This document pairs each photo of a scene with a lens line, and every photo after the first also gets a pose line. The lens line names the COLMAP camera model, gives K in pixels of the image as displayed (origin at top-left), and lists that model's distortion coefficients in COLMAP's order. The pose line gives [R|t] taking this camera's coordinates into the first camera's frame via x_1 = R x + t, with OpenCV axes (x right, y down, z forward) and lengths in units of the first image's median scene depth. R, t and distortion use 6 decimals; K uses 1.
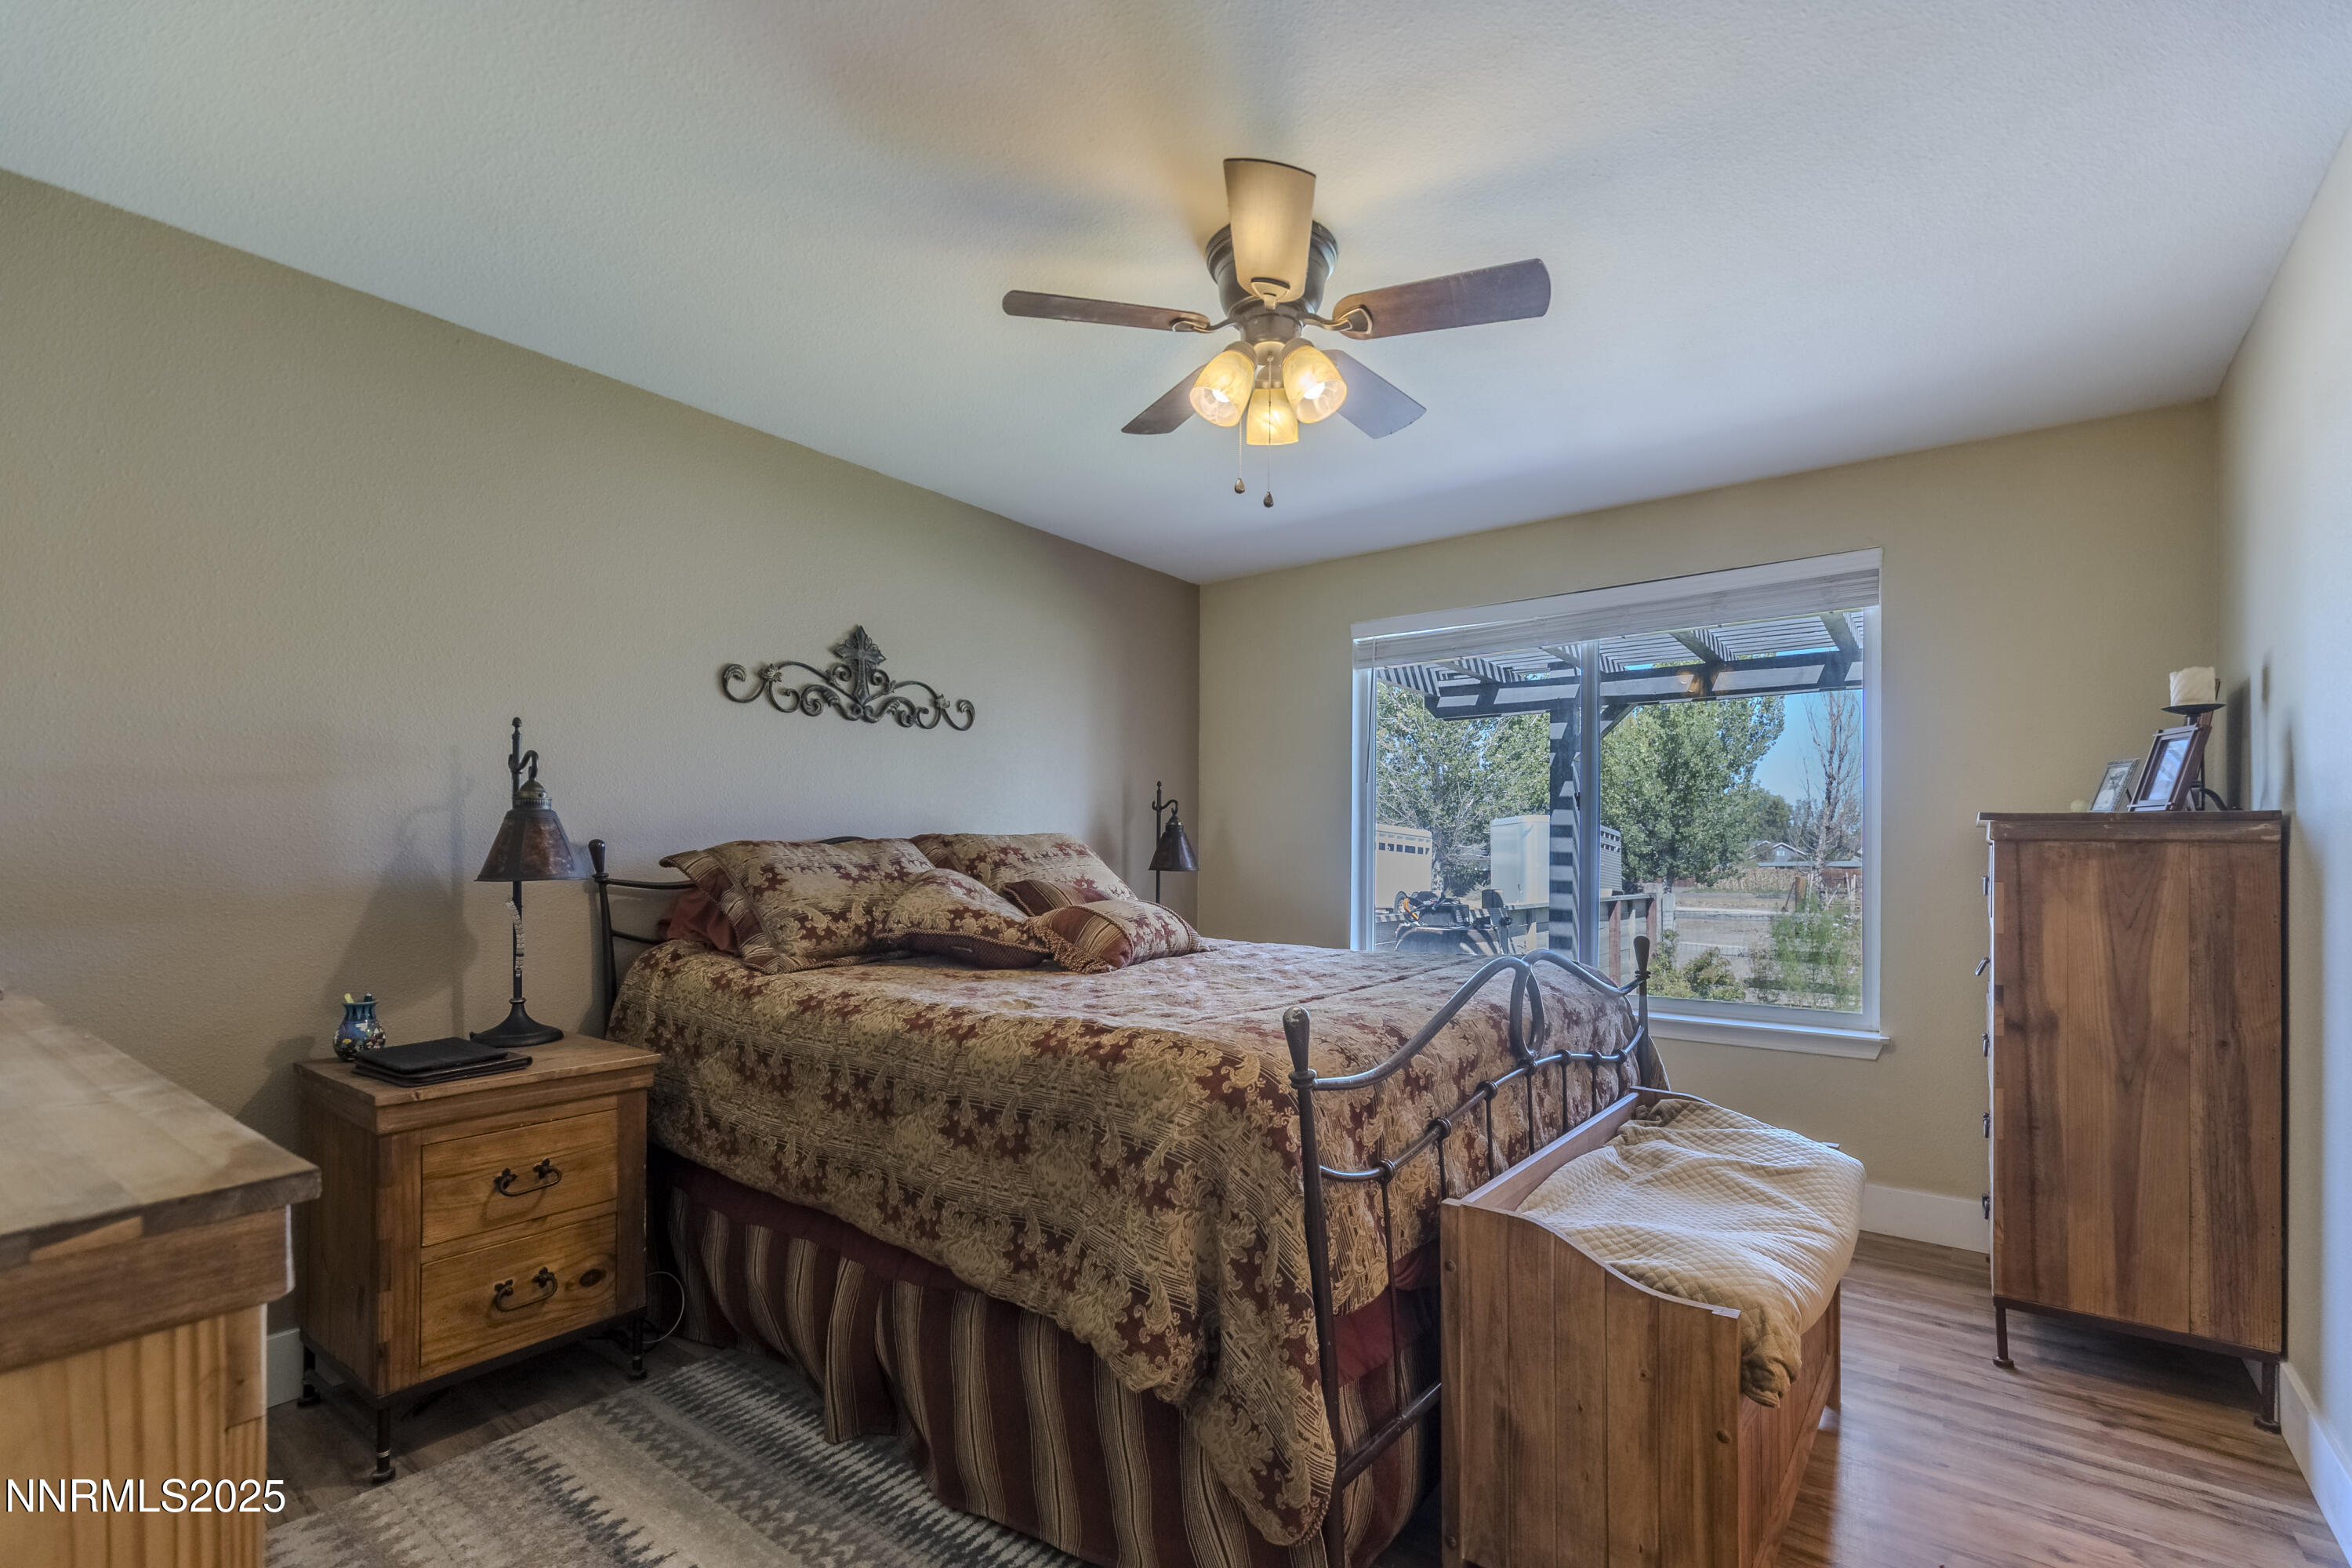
lens RADIAL K [[1037.3, 0, 1212.6], [0, 1037.3, 858.5], [0, 0, 1]] dist [0.014881, -0.007556]
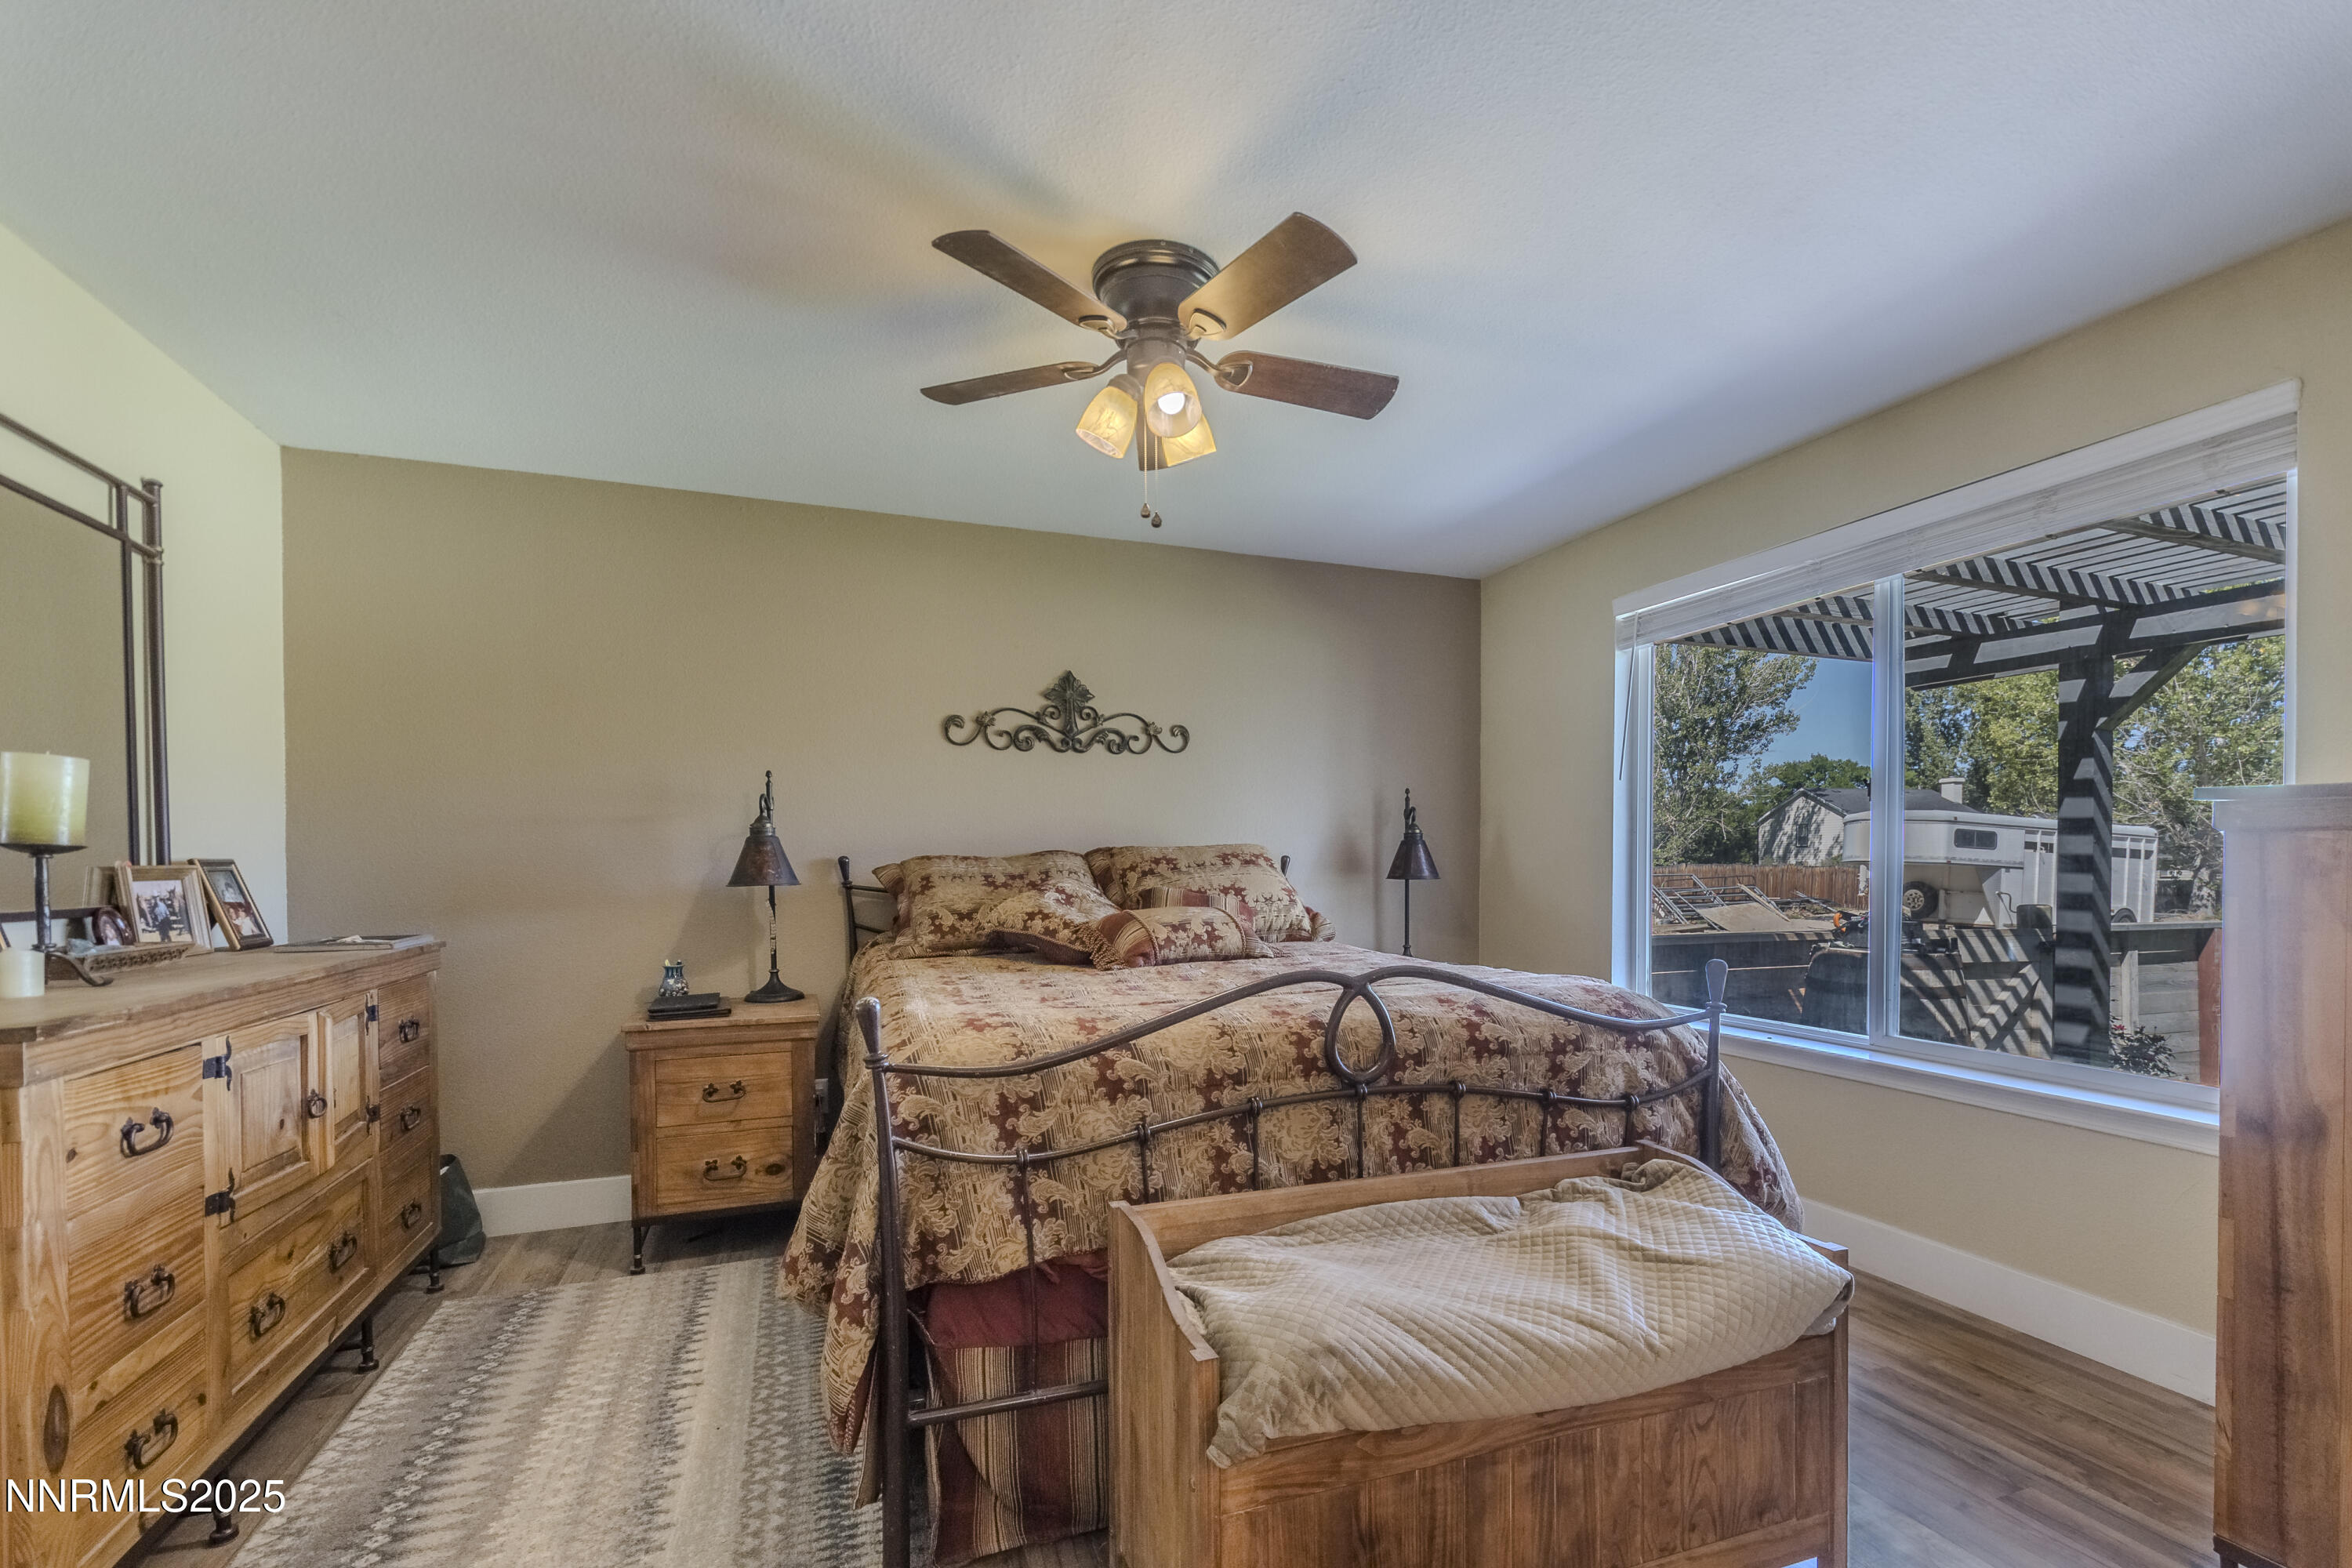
lens RADIAL K [[1020.6, 0, 1220.6], [0, 1020.6, 894.6], [0, 0, 1]] dist [0.008371, -0.000429]
pose [[0.847665, 0.007776, -0.530475, 0.565582], [0.006268, 0.999676, 0.024670, 0.002312], [0.530495, -0.024237, 0.847342, 0.143075]]
